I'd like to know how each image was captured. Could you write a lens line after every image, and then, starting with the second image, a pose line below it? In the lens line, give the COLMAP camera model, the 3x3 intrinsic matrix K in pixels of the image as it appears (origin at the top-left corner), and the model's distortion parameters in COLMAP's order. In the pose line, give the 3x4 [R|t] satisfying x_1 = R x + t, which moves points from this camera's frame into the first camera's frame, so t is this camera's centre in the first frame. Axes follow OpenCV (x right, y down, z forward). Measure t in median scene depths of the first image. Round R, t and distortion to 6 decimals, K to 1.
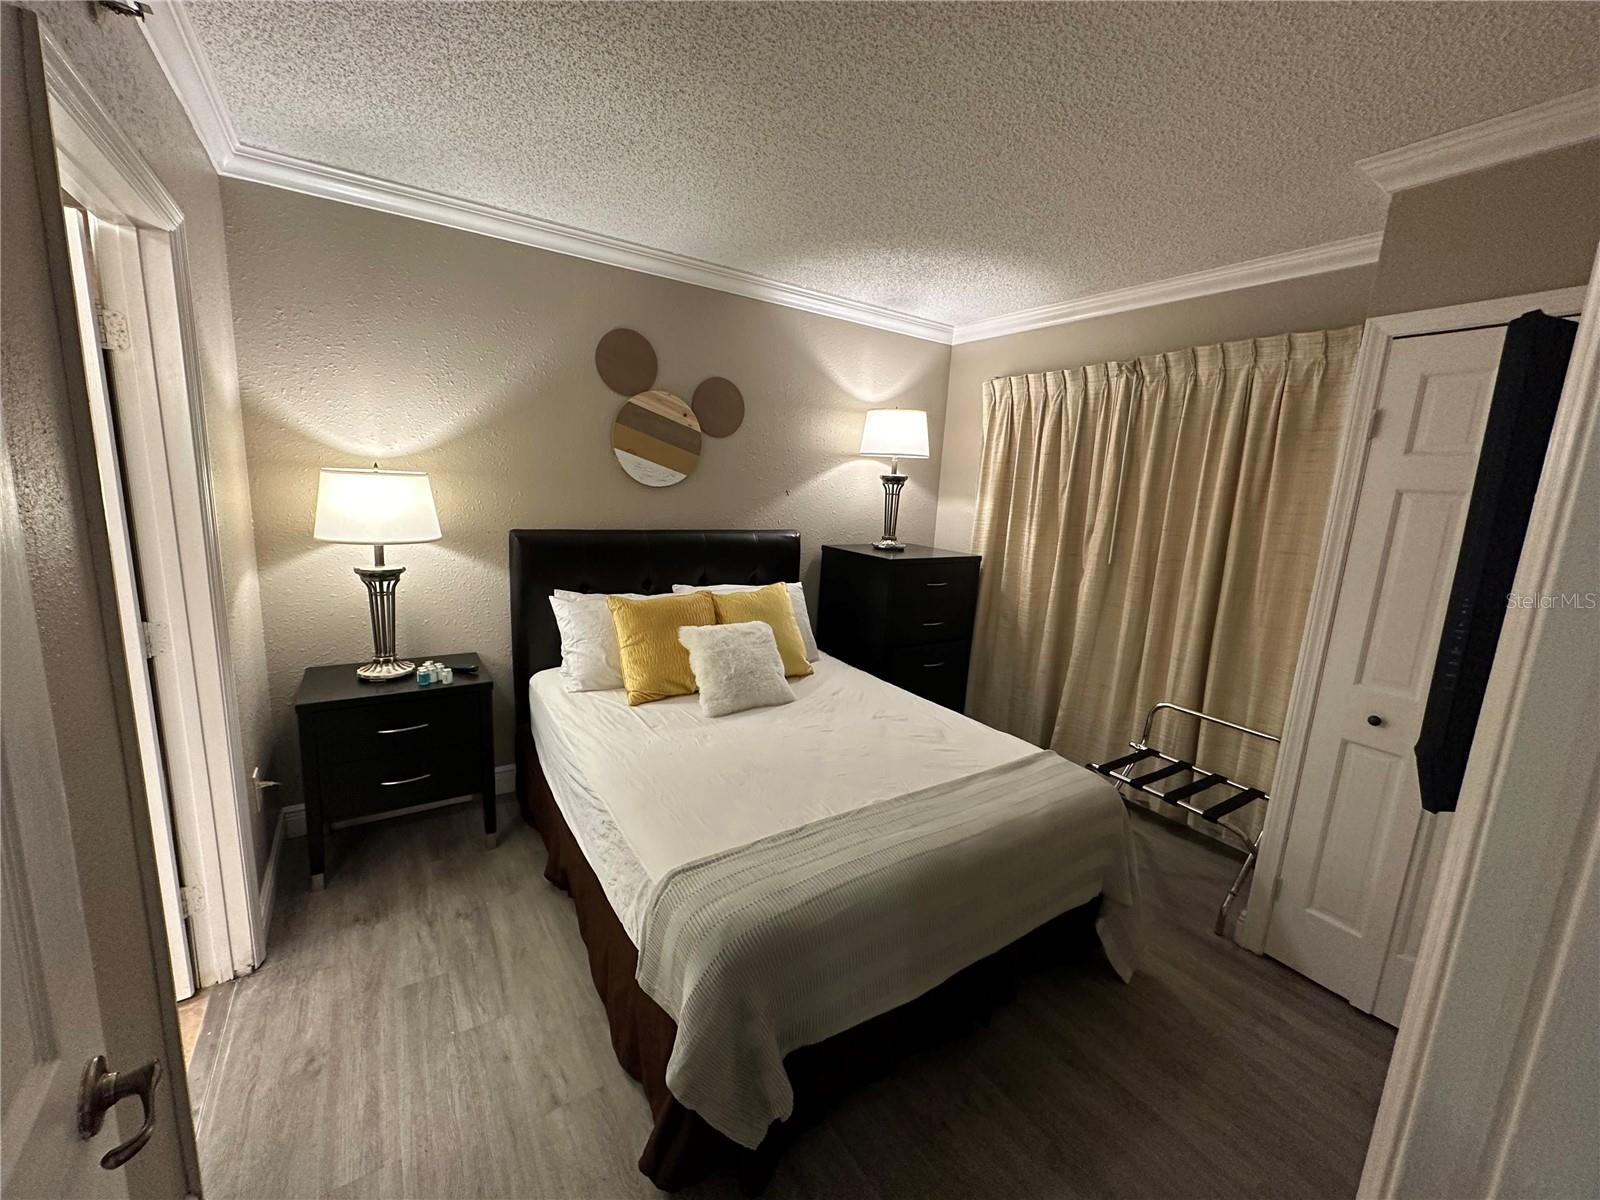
lens RADIAL K [[636.4, 0, 797.6], [0, 636.4, 595.8], [0, 0, 1]] dist [-0.001813, -0.000342]
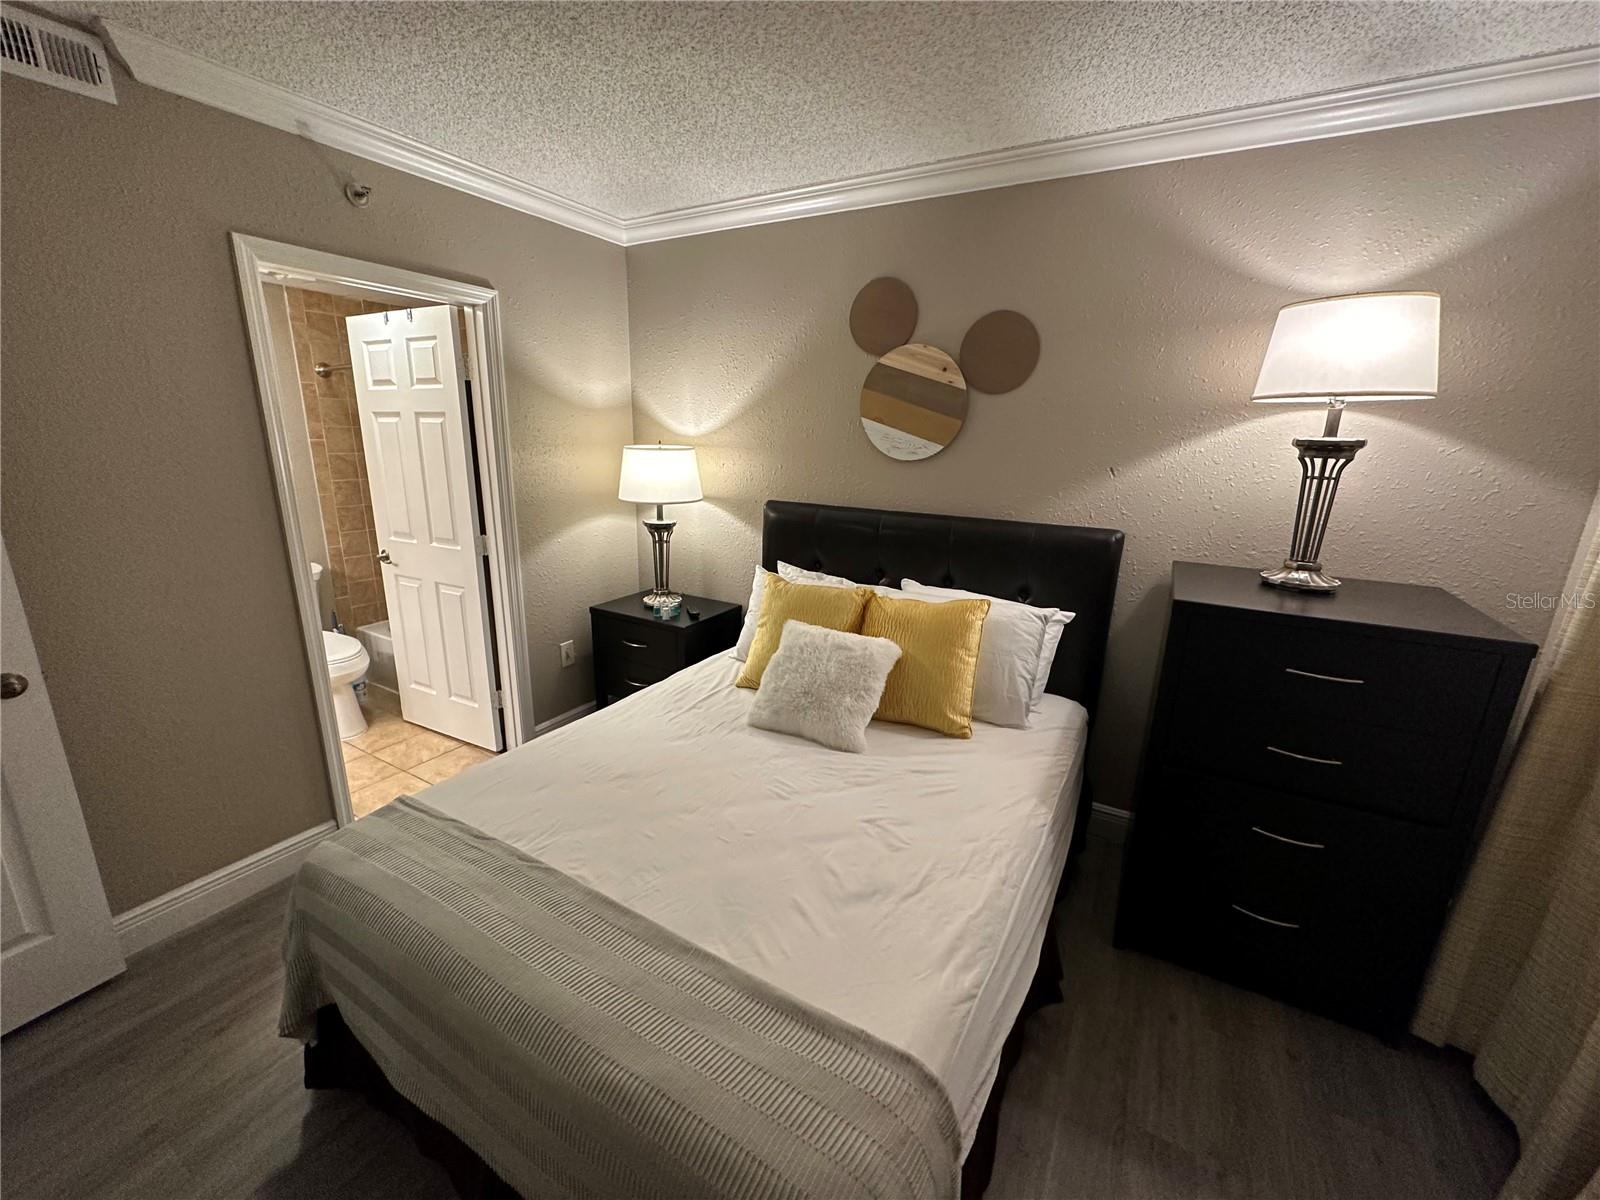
lens RADIAL K [[636.4, 0, 797.6], [0, 636.4, 595.8], [0, 0, 1]] dist [-0.001813, -0.000342]
pose [[0.444850, 0.184357, -0.876425, 0.509256], [-0.160319, 0.979170, 0.124596, -0.082102], [0.881139, 0.085080, 0.465140, 0.520580]]
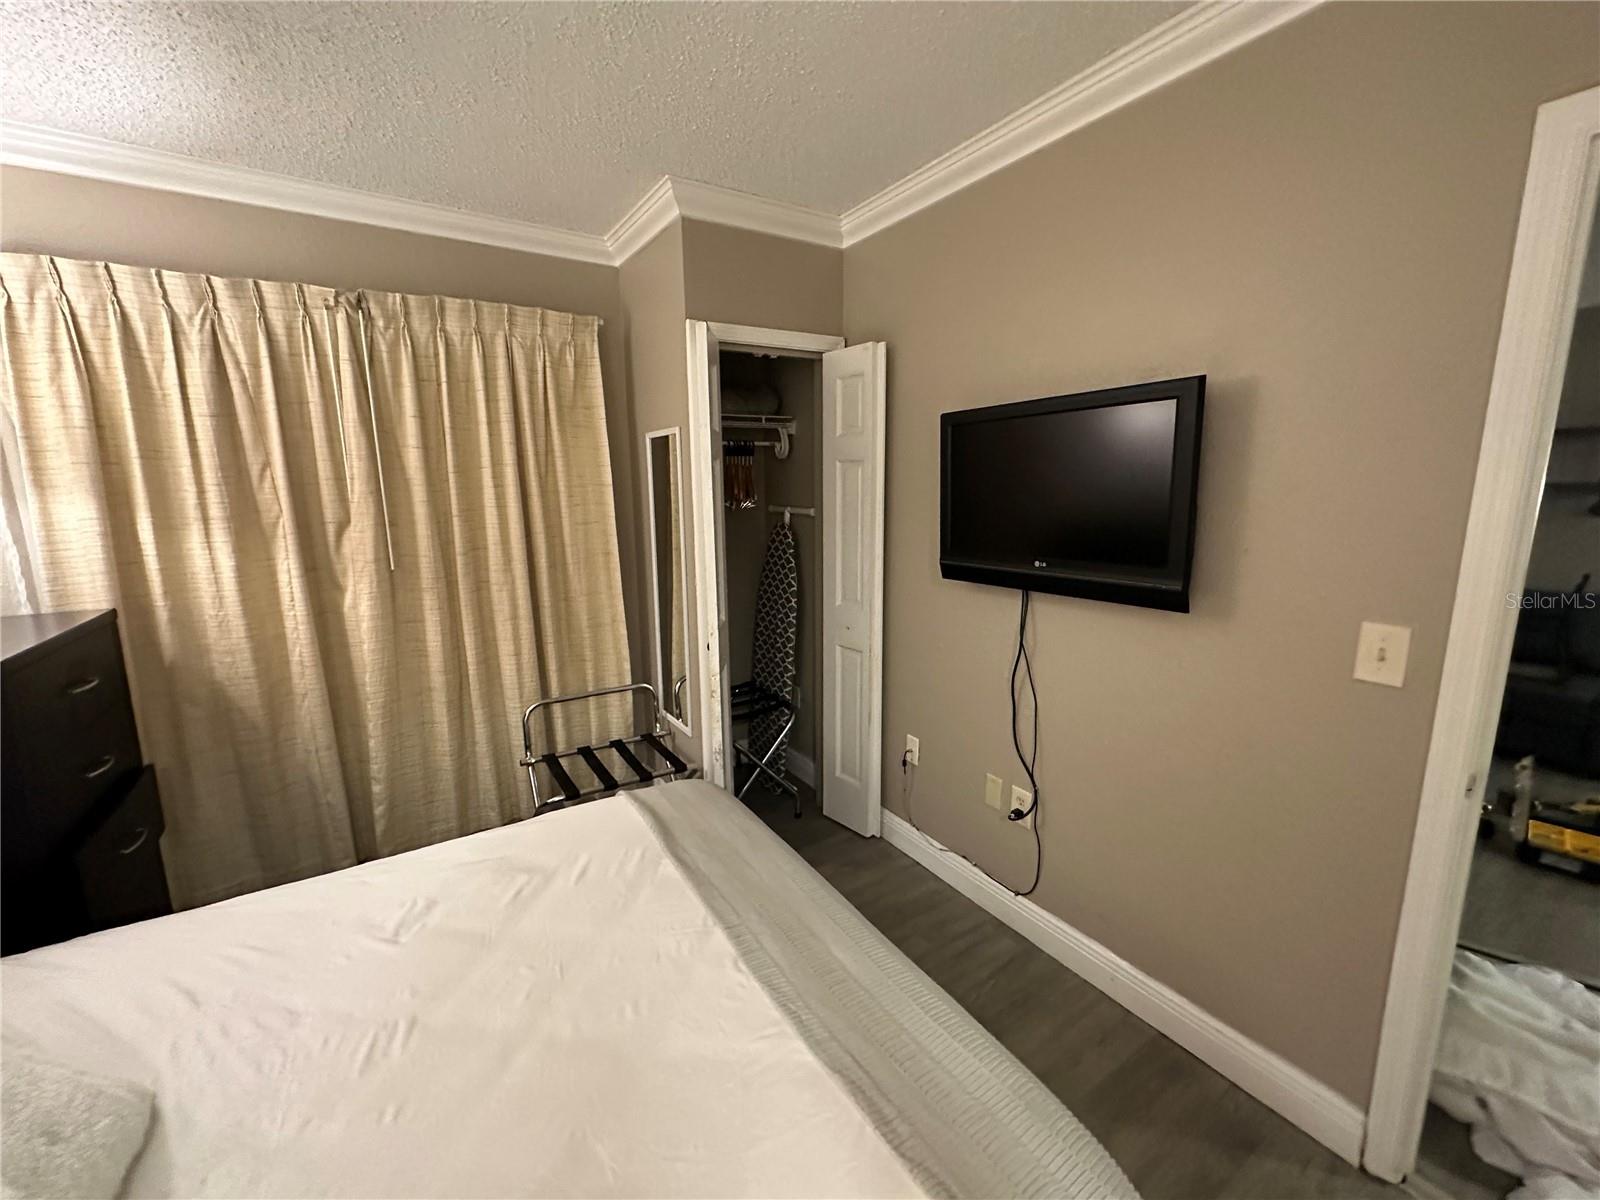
lens RADIAL K [[636.4, 0, 797.6], [0, 636.4, 595.8], [0, 0, 1]] dist [-0.001813, -0.000342]
pose [[0.019770, -0.225860, 0.973959, -0.250089], [0.189853, 0.957273, 0.218136, -0.098142], [-0.981614, 0.180596, 0.061805, 0.514172]]
